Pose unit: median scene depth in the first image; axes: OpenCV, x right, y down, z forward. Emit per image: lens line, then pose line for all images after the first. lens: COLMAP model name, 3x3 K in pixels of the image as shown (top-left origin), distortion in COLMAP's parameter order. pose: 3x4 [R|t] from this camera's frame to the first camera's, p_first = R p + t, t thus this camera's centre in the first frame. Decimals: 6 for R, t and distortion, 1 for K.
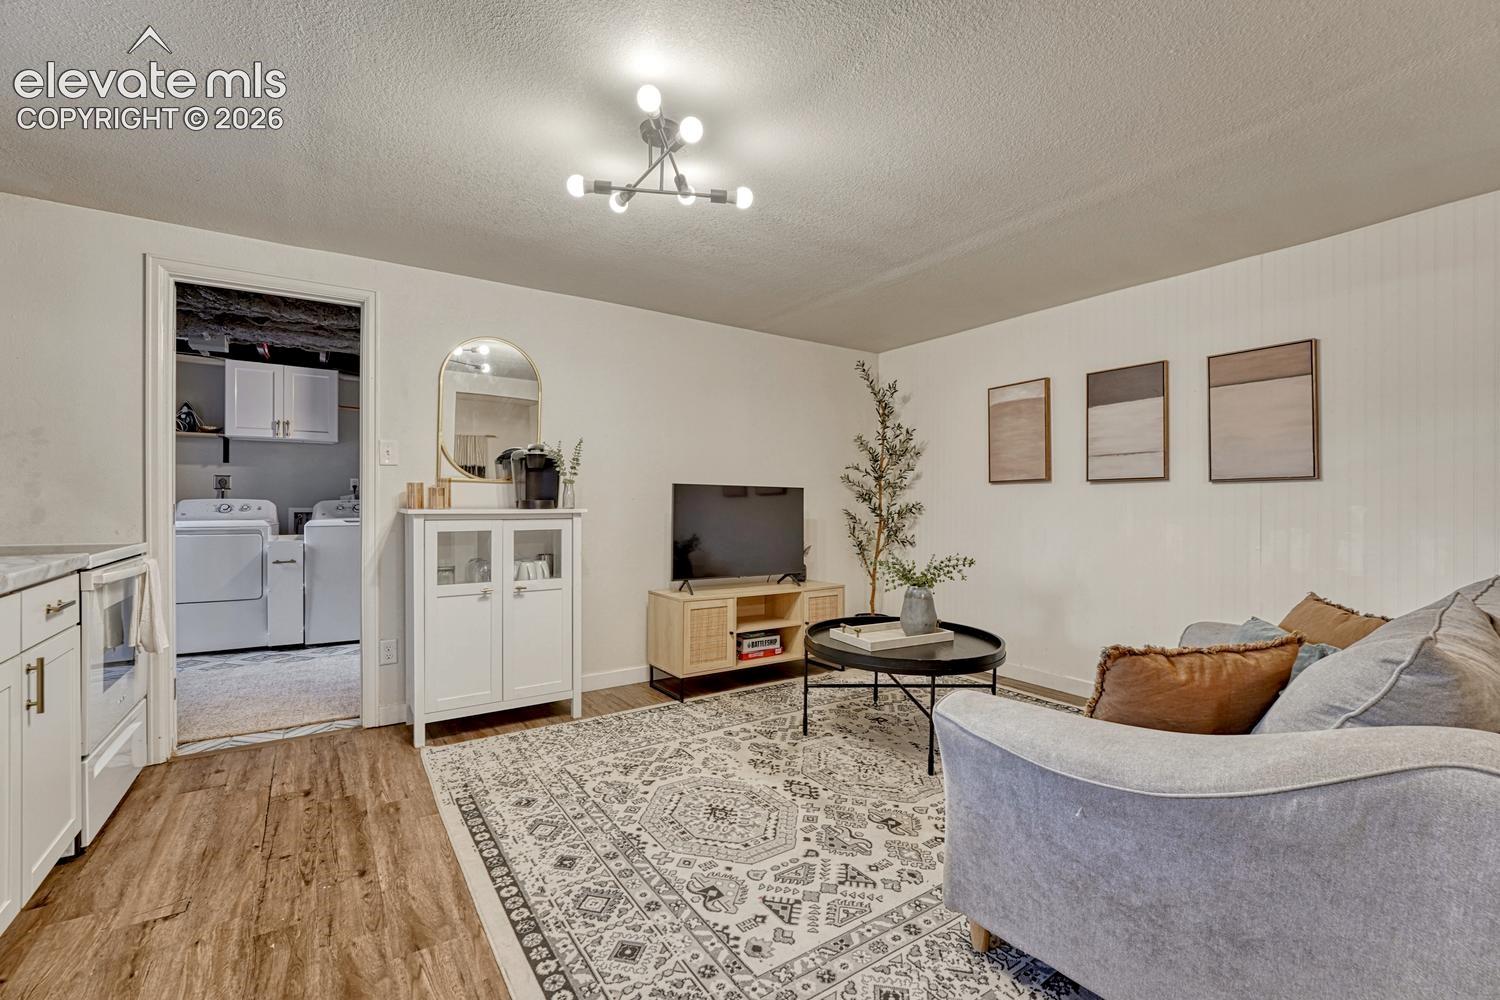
lens RADIAL K [[645.3, 0, 741.5], [0, 645.3, 489.2], [0, 0, 1]] dist [-0.001488, 0.000301]
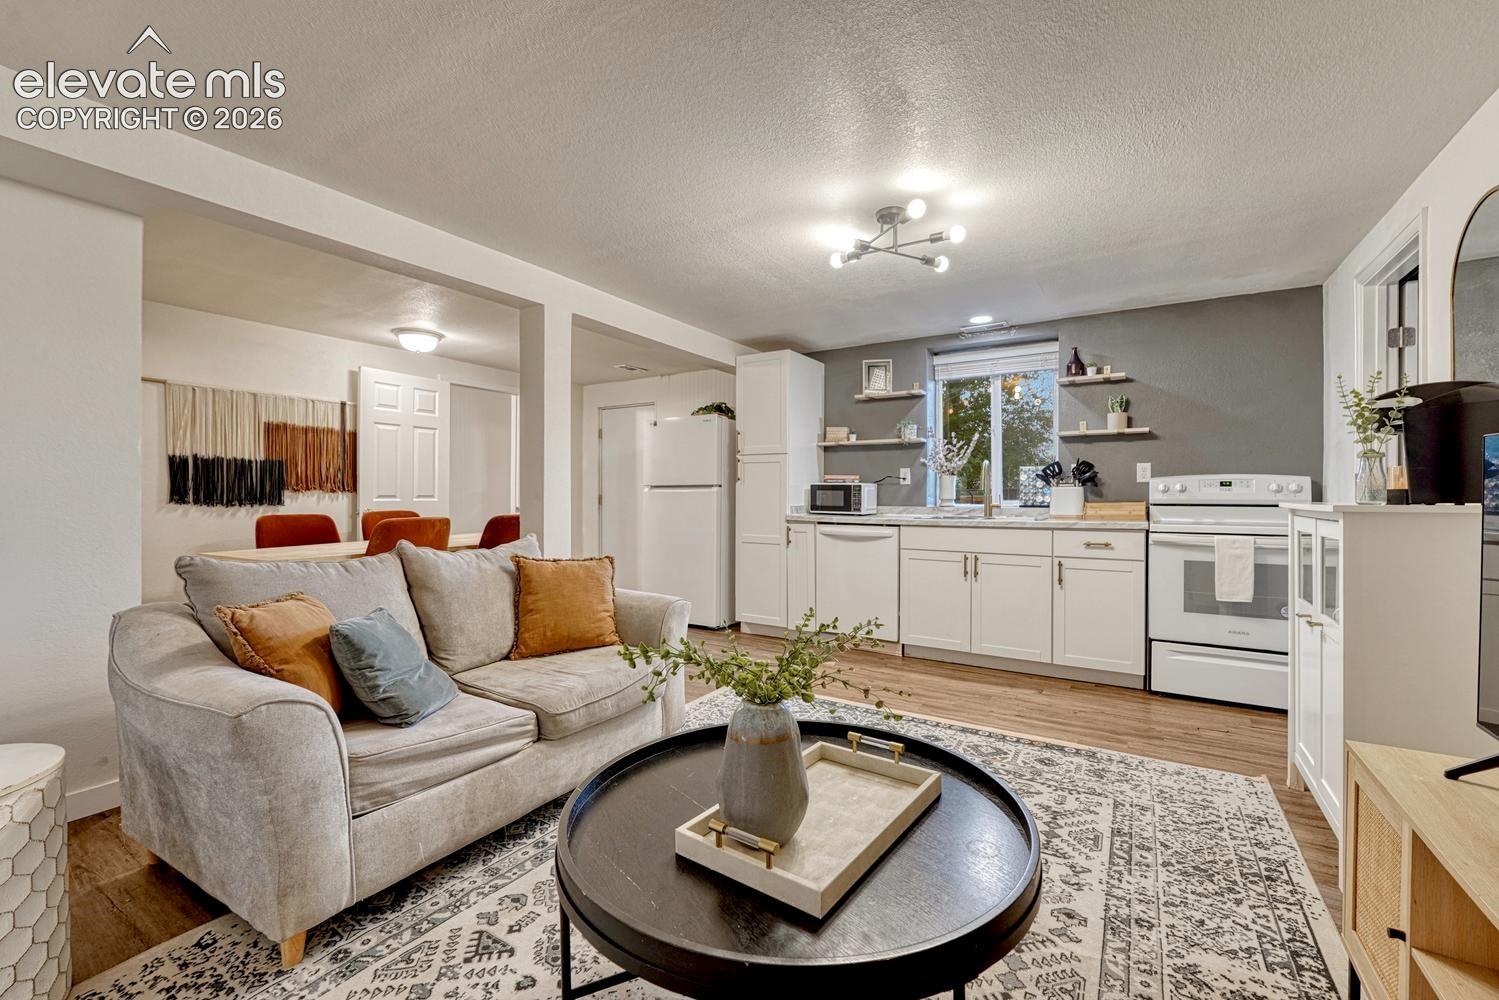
lens RADIAL K [[626.4, 0, 754.2], [0, 626.4, 483.9], [0, 0, 1]] dist [-0.008836, -0.000156]
pose [[-0.911390, -0.012703, -0.411347, 0.546937], [0.003281, 0.999267, -0.038128, 0.043928], [0.411530, -0.036099, -0.910681, 1.706956]]
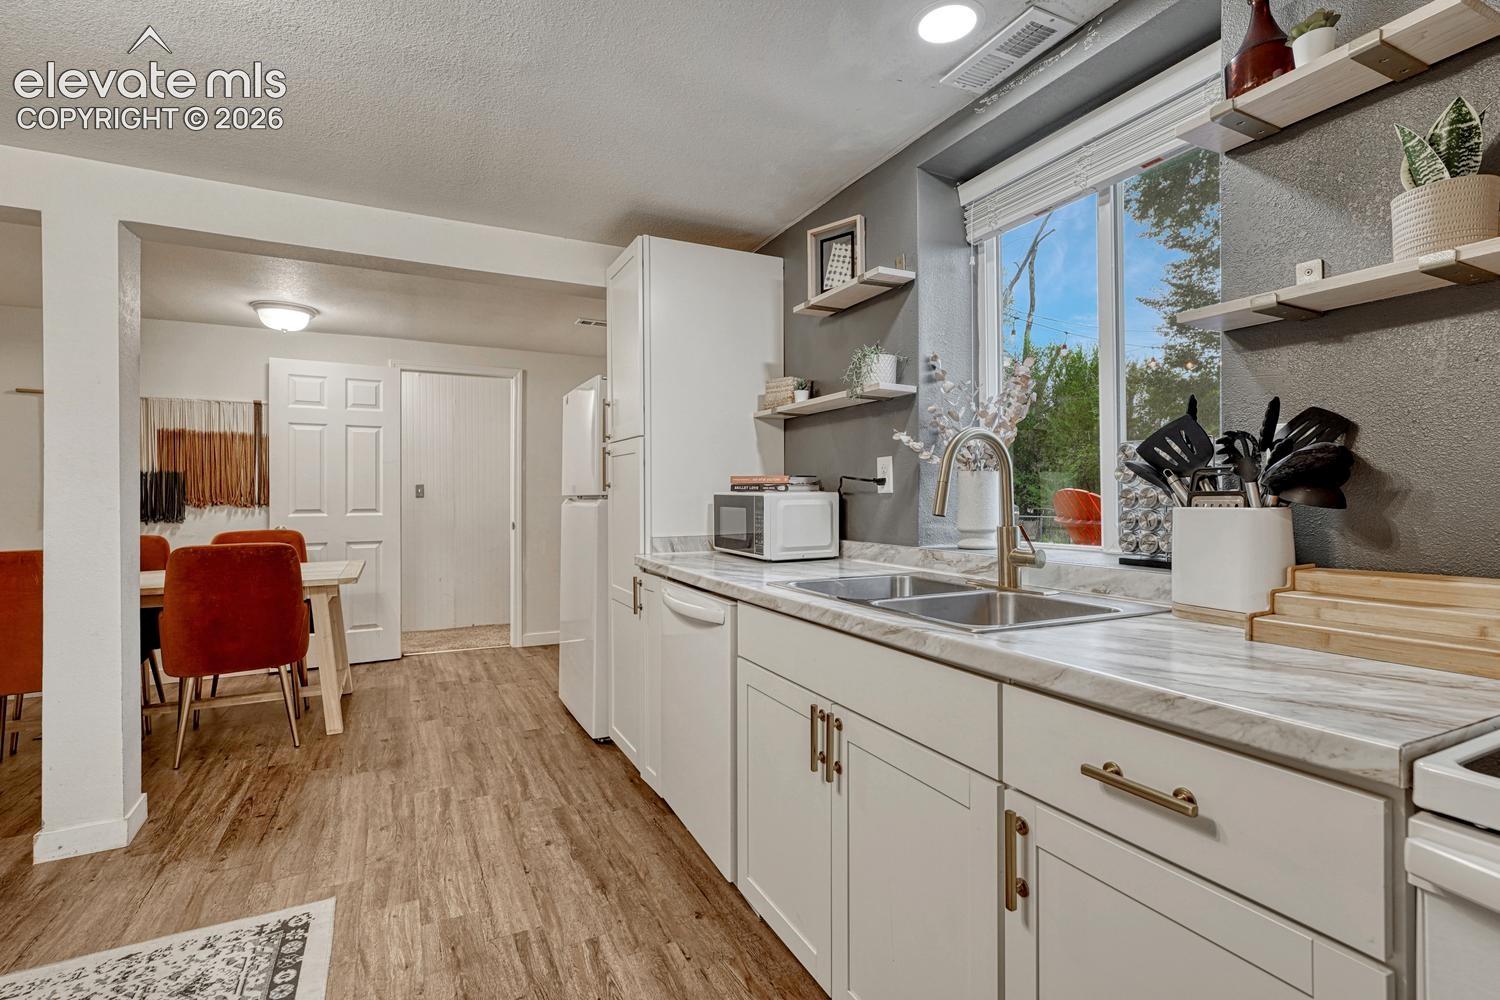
lens RADIAL K [[689.4, 0, 747.4], [0, 689.4, 493.4], [0, 0, 1]] dist [-0.001609, -0.000370]
pose [[-0.992744, 0.000561, 0.120250, -0.607409], [-0.002036, 0.999767, -0.021475, -0.007230], [-0.120234, -0.021564, -0.992511, 1.080342]]
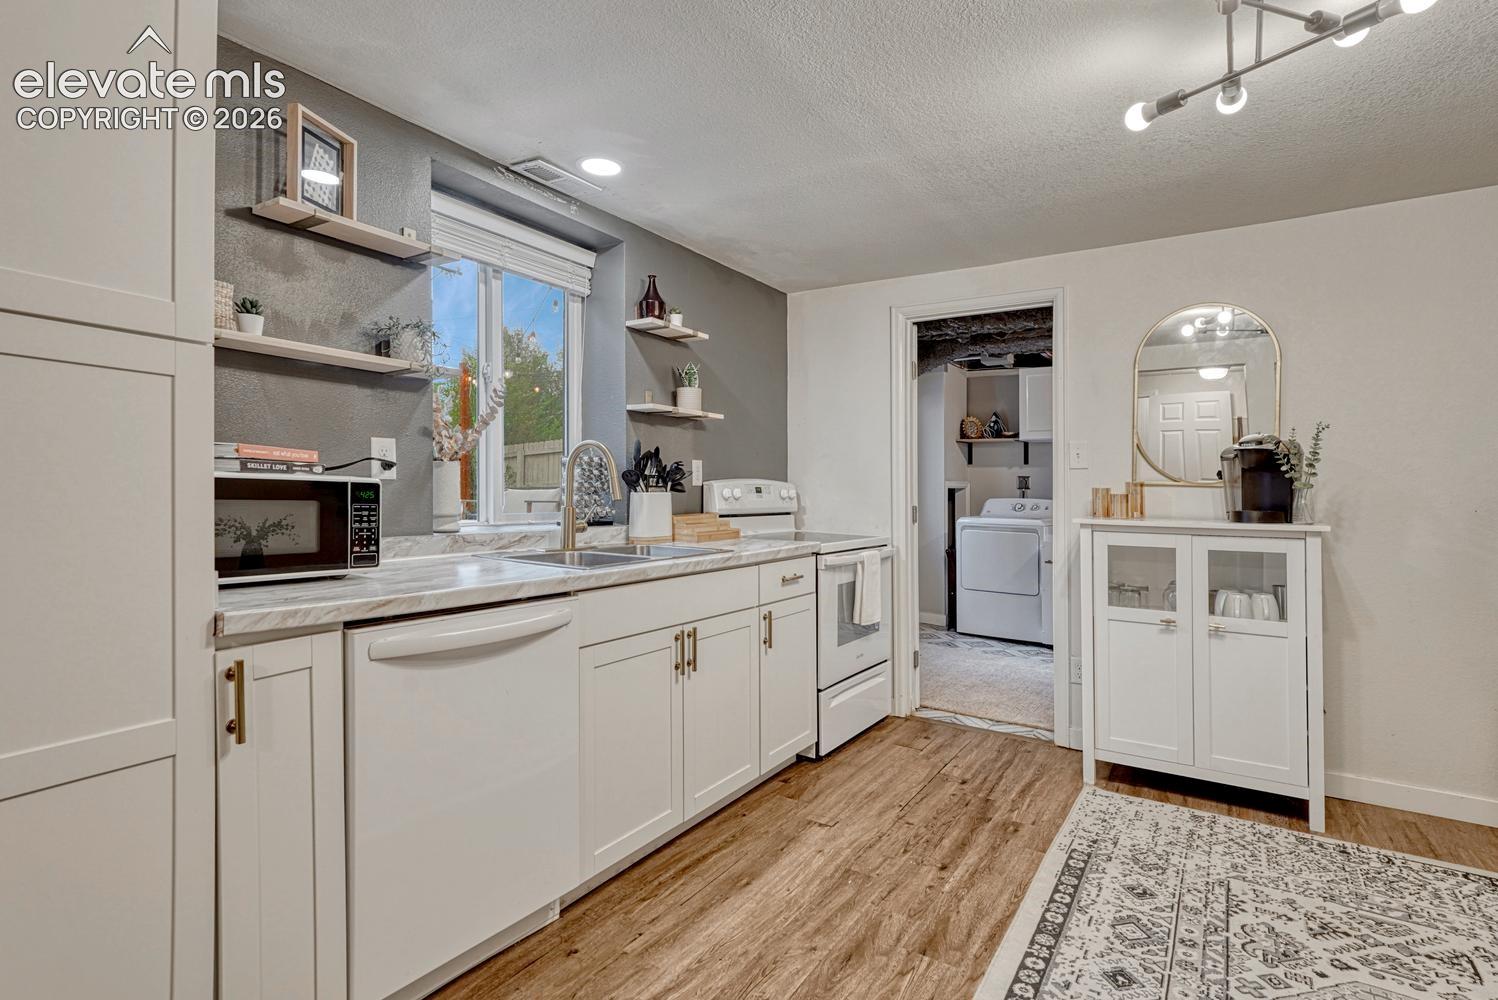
lens RADIAL K [[745.0, 0, 751.0], [0, 745.0, 468.7], [0, 0, 1]] dist [0.013548, 0.001036]
pose [[0.409155, -0.021201, -0.912219, 0.314137], [0.004219, 0.999763, -0.021344, -0.020780], [0.912455, 0.004884, 0.409147, 0.166680]]
